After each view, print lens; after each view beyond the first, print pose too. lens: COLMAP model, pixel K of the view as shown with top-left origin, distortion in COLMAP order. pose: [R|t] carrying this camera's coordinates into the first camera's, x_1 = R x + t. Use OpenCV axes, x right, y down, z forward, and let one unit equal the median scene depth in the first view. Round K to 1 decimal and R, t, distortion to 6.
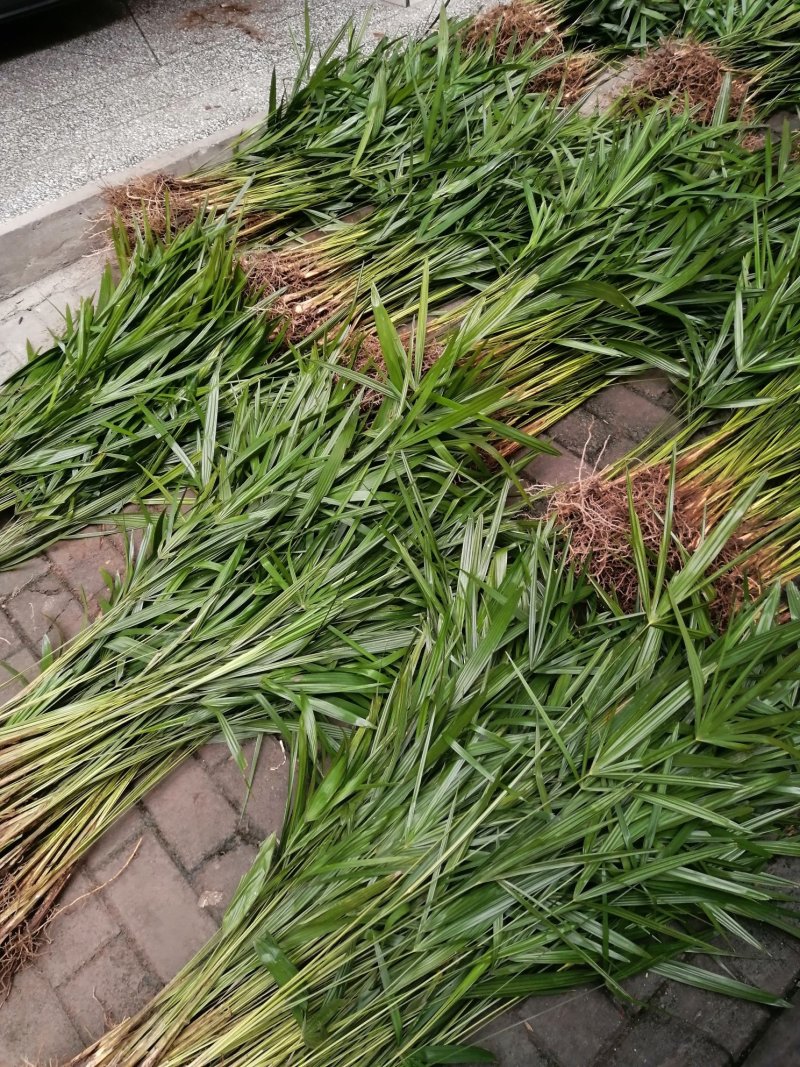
lens RADIAL K [[844.7, 0, 400.0], [0, 844.7, 533.5], [0, 0, 1]] dist [0.001175, 0.026020]
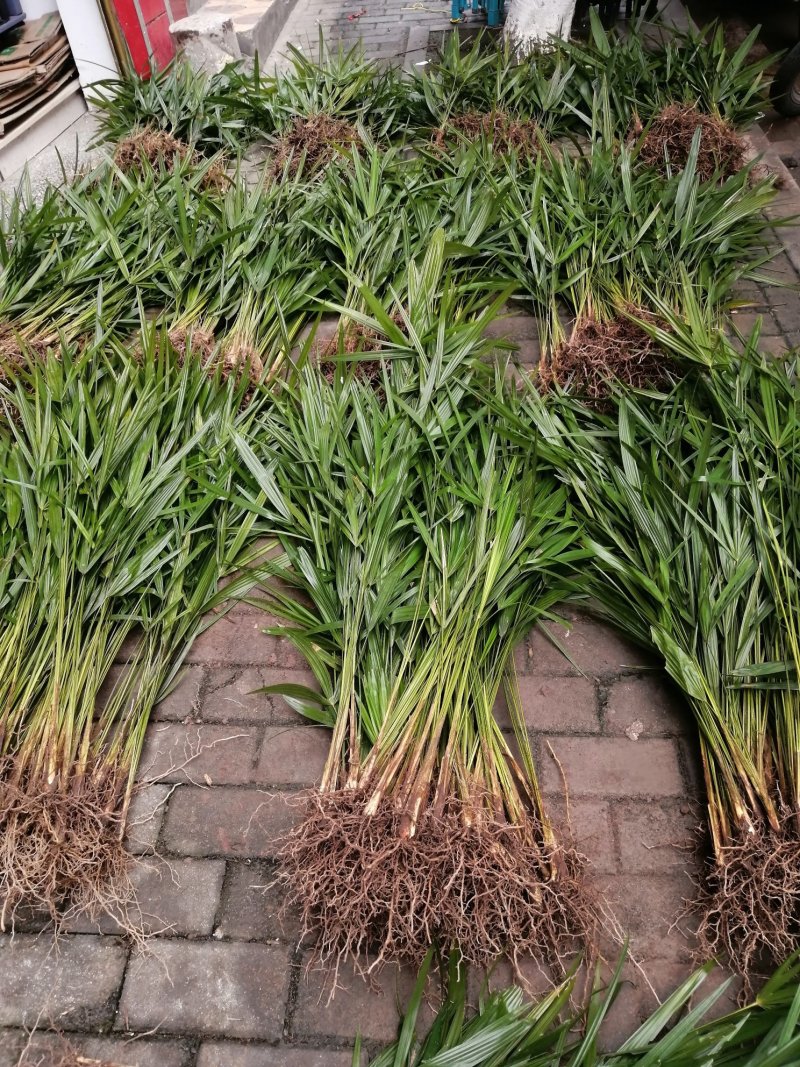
lens RADIAL K [[844.7, 0, 400.0], [0, 844.7, 533.5], [0, 0, 1]] dist [0.001175, 0.026020]
pose [[0.711147, -0.458594, 0.532880, -0.684948], [0.559379, 0.828225, -0.033743, 0.069645], [-0.425870, 0.322078, 0.845518, 0.101417]]
